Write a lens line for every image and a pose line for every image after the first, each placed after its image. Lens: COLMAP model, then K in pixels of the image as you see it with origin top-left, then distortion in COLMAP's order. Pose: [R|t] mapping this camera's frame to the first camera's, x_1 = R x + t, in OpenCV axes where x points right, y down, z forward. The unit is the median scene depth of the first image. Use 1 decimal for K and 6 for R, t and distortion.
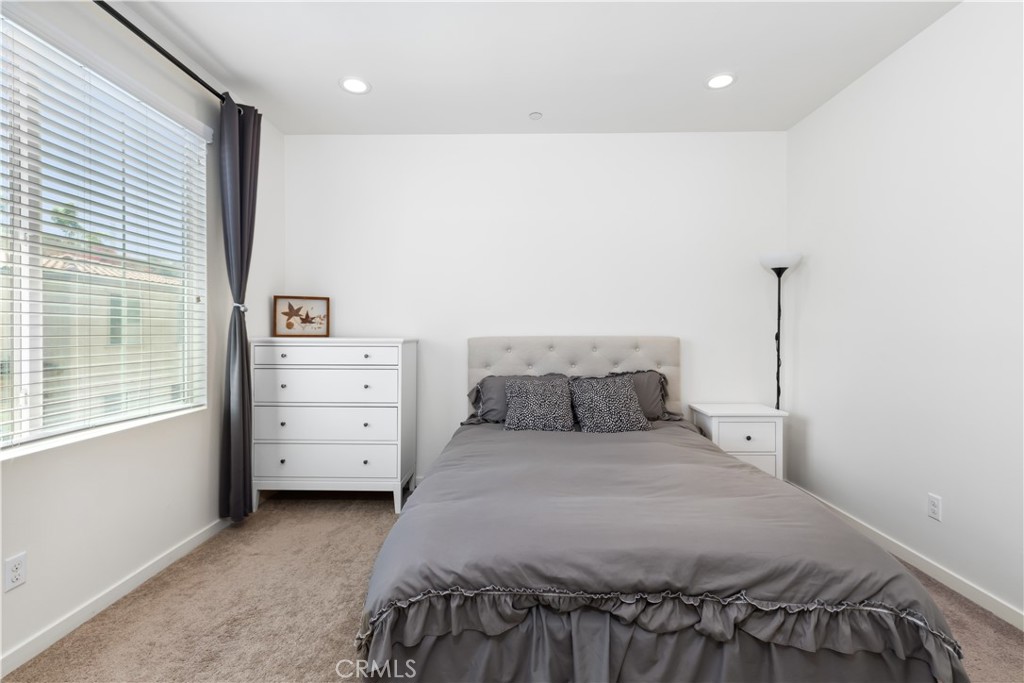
lens RADIAL K [[458.1, 0, 506.9], [0, 458.1, 328.3], [0, 0, 1]] dist [0.001153, 0.000220]
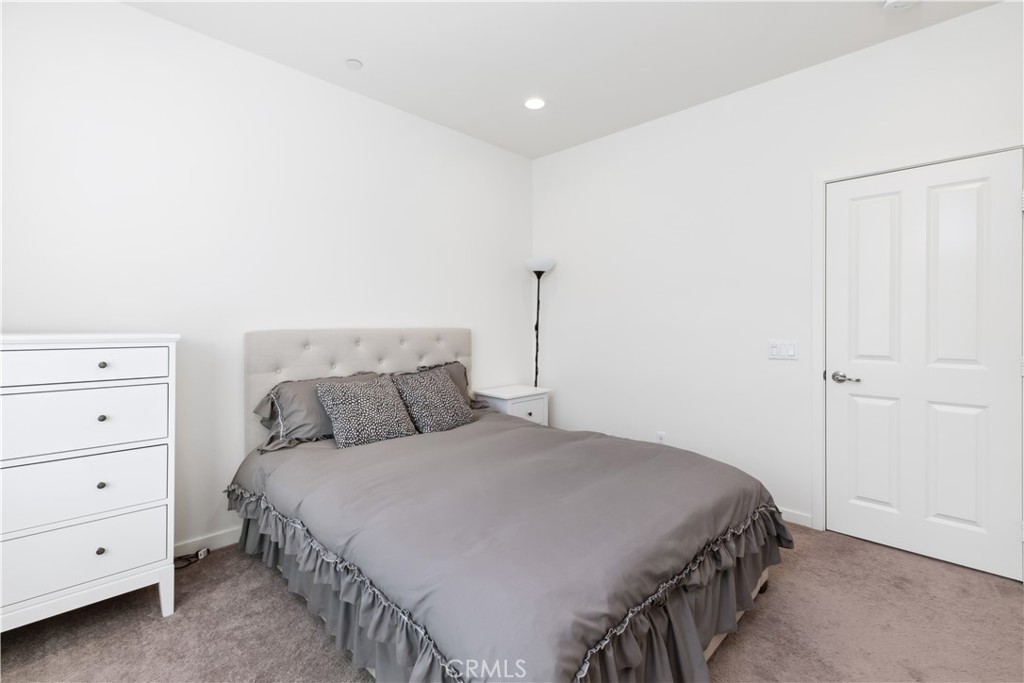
lens RADIAL K [[450.9, 0, 510.4], [0, 450.9, 321.7], [0, 0, 1]] dist [-0.000203, -0.000104]
pose [[0.699725, 0.002899, 0.714406, -0.315020], [-0.004803, 0.999988, 0.000645, 0.002457], [-0.714396, -0.003883, 0.699731, 0.216052]]
